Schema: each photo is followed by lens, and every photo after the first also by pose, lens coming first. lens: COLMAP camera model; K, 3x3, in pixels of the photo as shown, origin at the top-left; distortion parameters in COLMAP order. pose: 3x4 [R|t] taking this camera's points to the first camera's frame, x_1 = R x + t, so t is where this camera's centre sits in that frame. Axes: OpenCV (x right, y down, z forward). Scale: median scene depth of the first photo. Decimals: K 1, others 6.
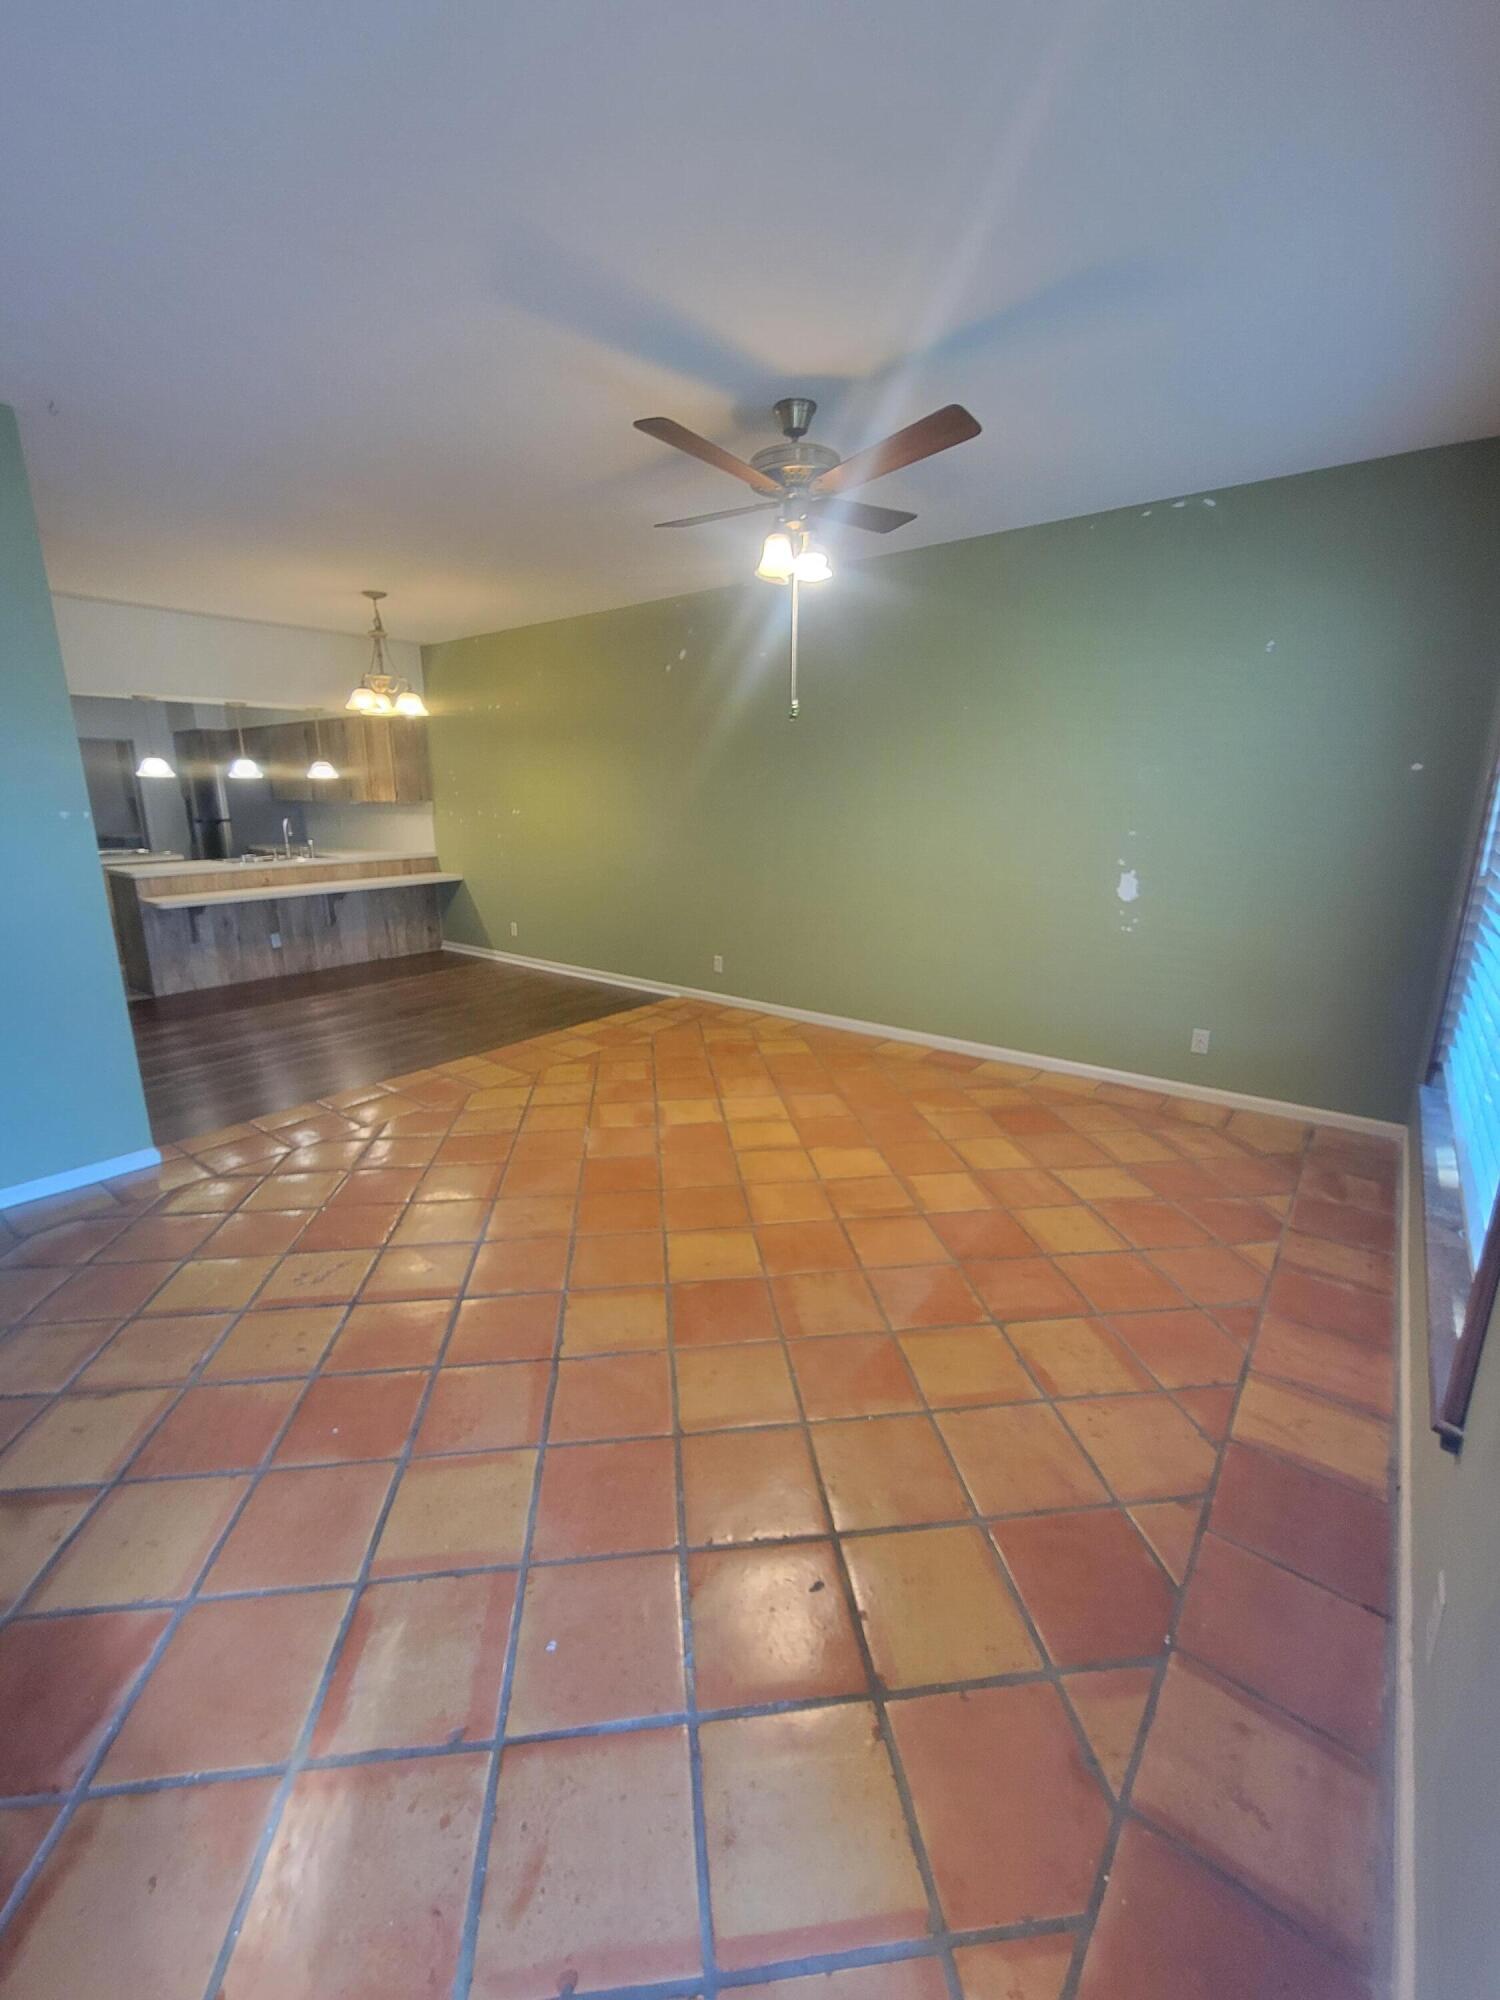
lens RADIAL K [[811.8, 0, 735.4], [0, 811.8, 991.5], [0, 0, 1]] dist [0.000236, 0.000359]
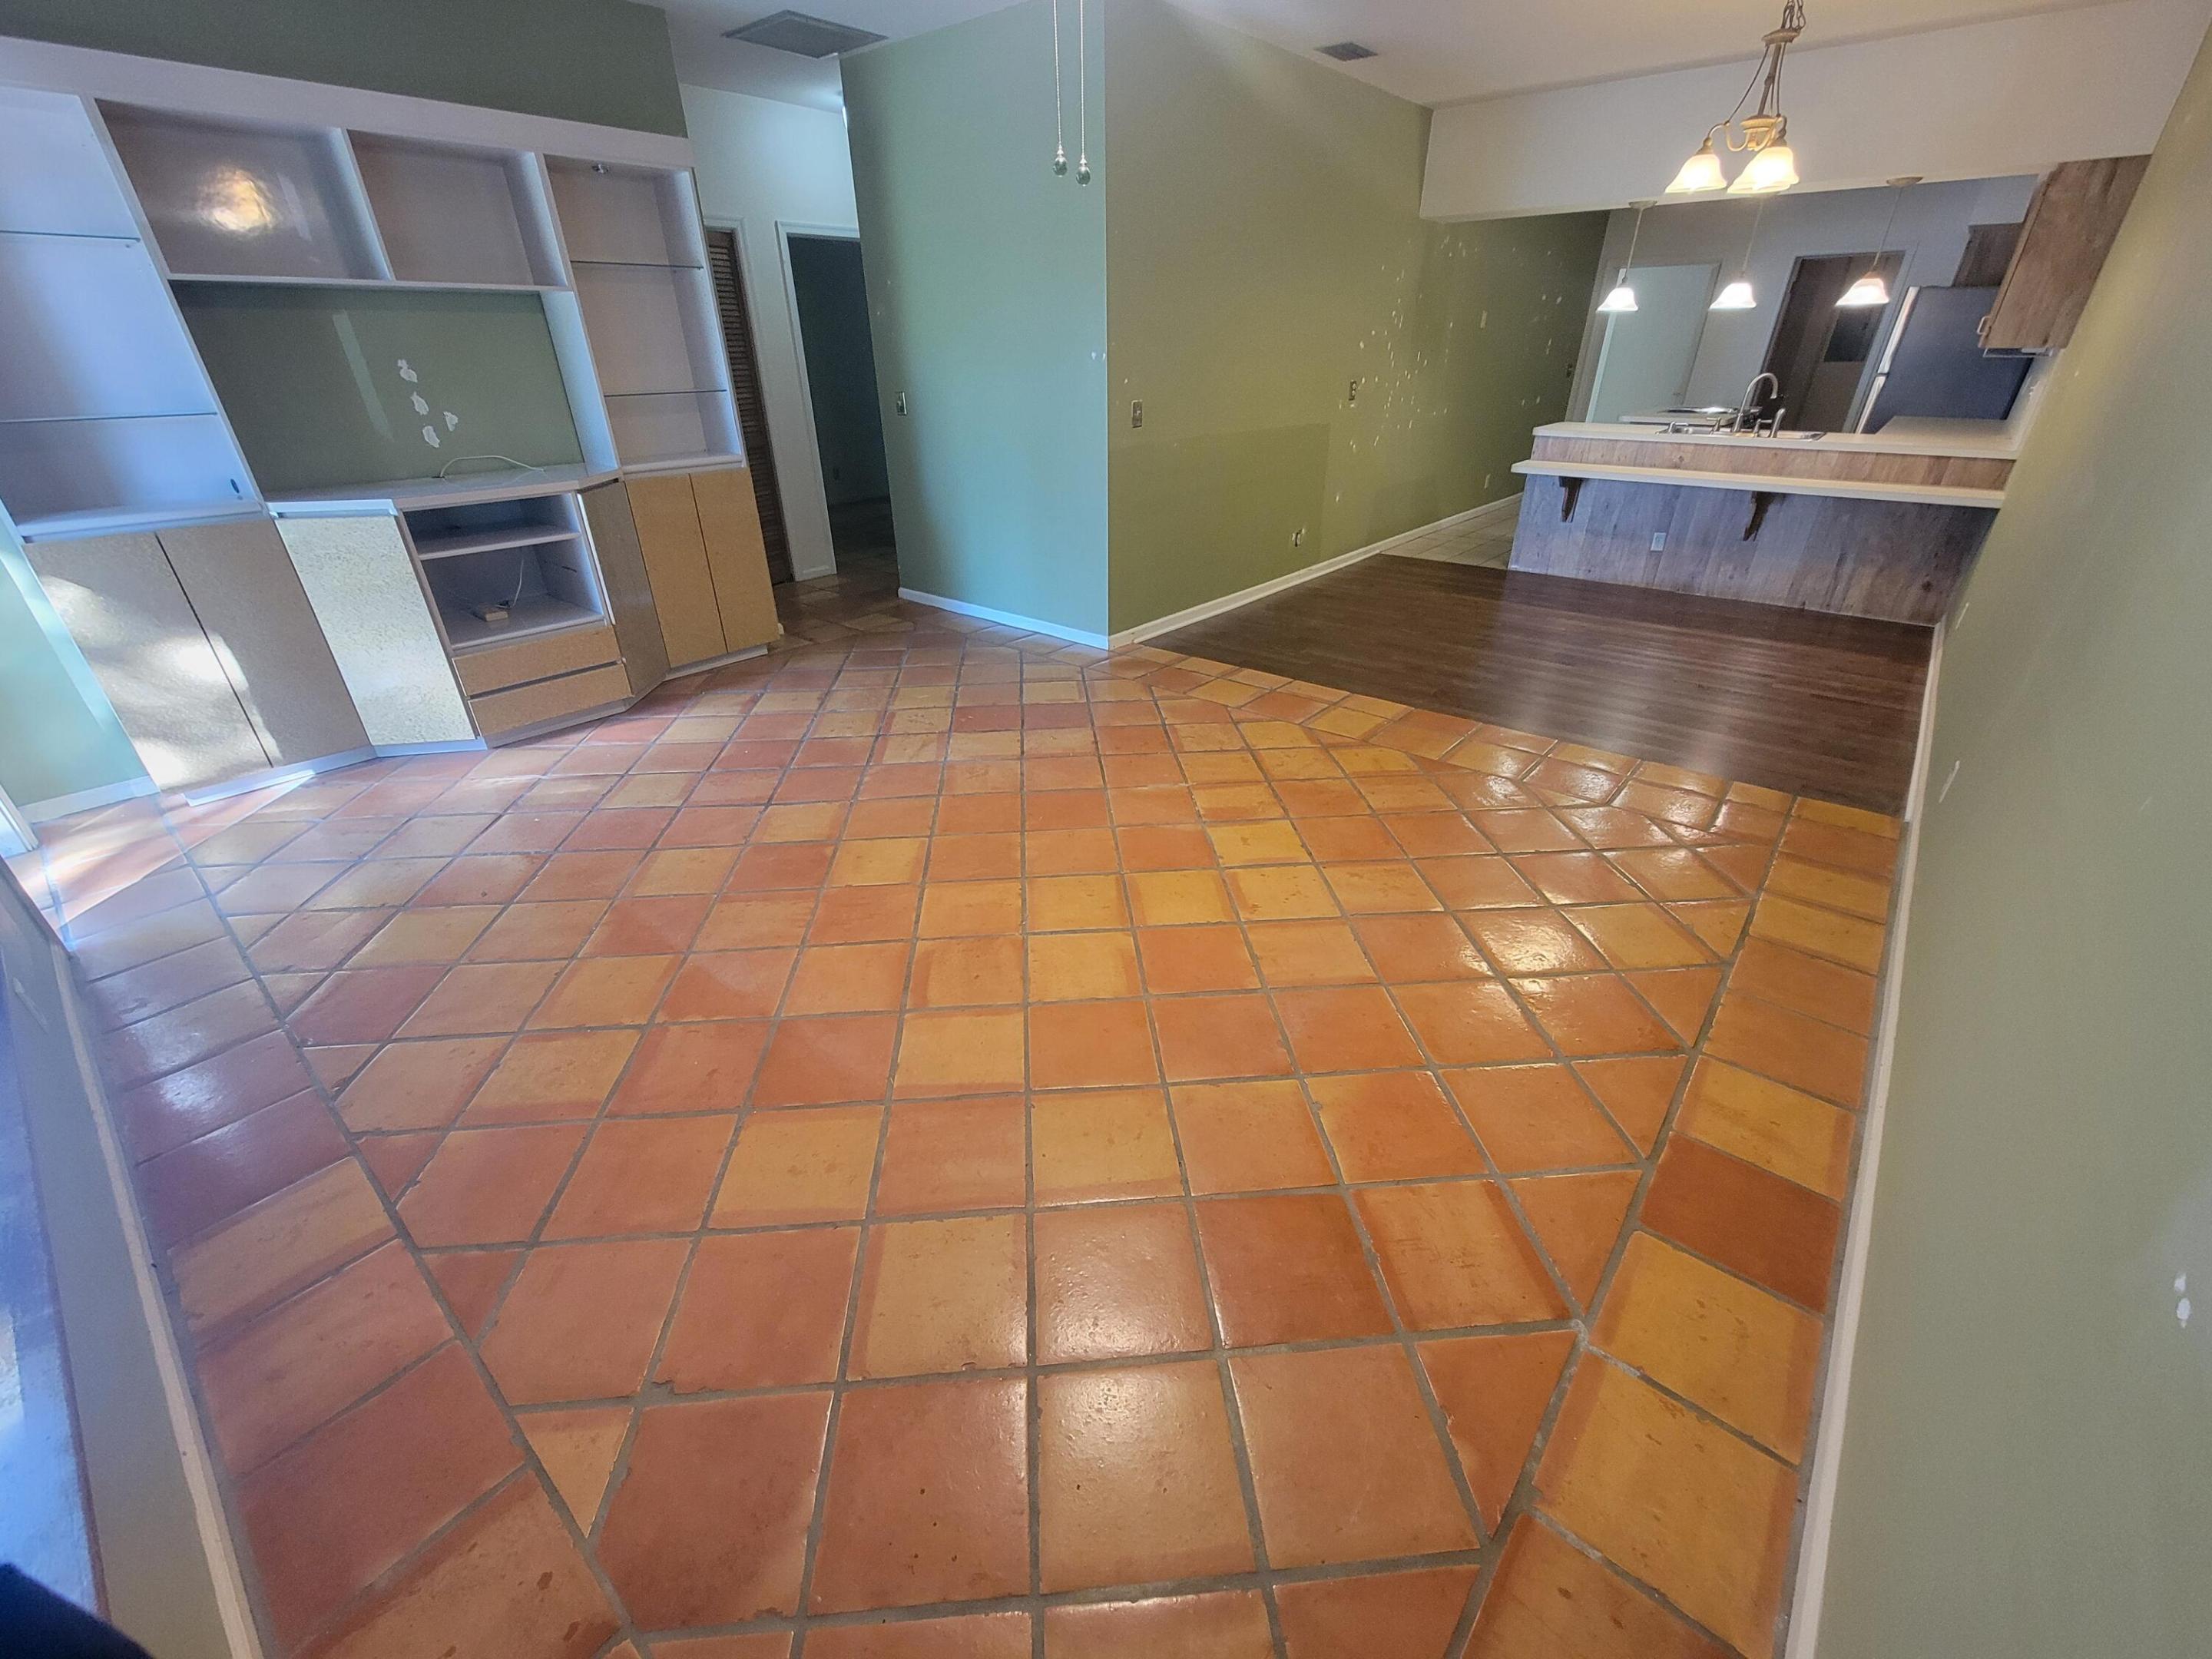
lens RADIAL K [[897.8, 0, 1101.2], [0, 897.8, 847.2], [0, 0, 1]] dist [0.000236, 0.000359]
pose [[-0.024226, 0.494878, -0.868625, 0.400128], [-0.232169, 0.842339, 0.486378, -0.125503], [0.972374, 0.213451, 0.094489, 0.511647]]
